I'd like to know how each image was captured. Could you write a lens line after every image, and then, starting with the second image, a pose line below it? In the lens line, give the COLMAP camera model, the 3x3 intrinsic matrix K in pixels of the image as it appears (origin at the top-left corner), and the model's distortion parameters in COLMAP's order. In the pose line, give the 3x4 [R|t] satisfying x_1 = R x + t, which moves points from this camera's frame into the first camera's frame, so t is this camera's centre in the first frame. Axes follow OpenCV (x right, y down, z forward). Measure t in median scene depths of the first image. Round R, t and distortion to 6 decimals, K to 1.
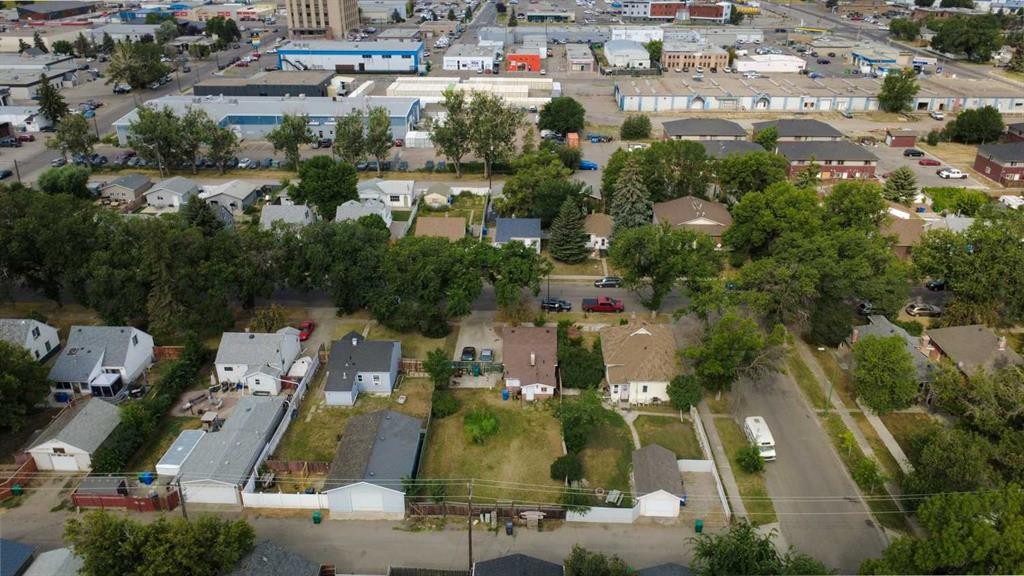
lens RADIAL K [[756.6, 0, 512.0], [0, 756.6, 288.0], [0, 0, 1]] dist [0.001985, -0.000220]
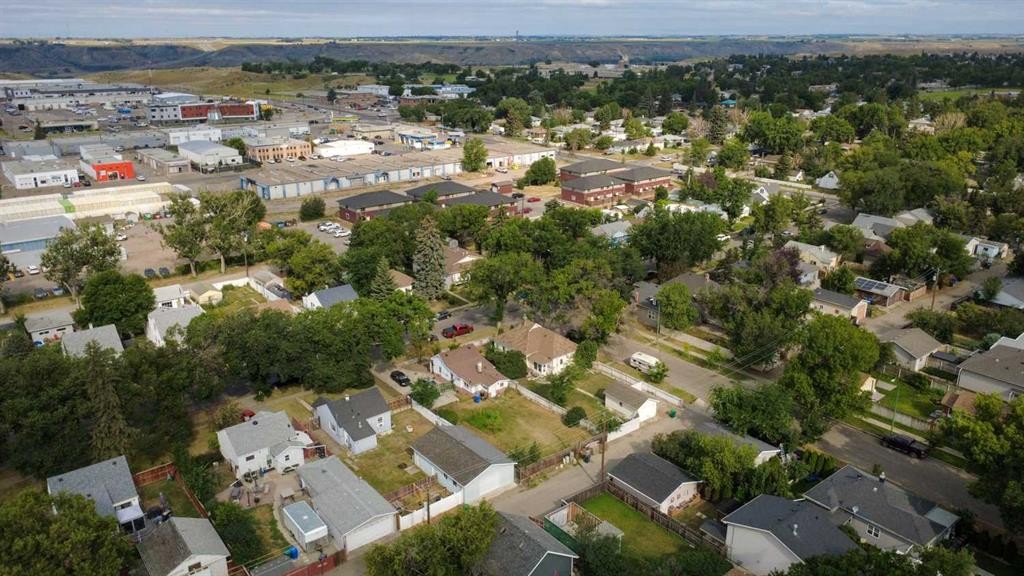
lens RADIAL K [[756.6, 0, 512.0], [0, 756.6, 288.0], [0, 0, 1]] dist [0.001985, -0.000220]
pose [[0.755724, -0.208914, 0.620674, -0.292044], [0.281078, 0.959491, -0.019279, 0.002676], [-0.591503, 0.189027, 0.783832, -0.019334]]
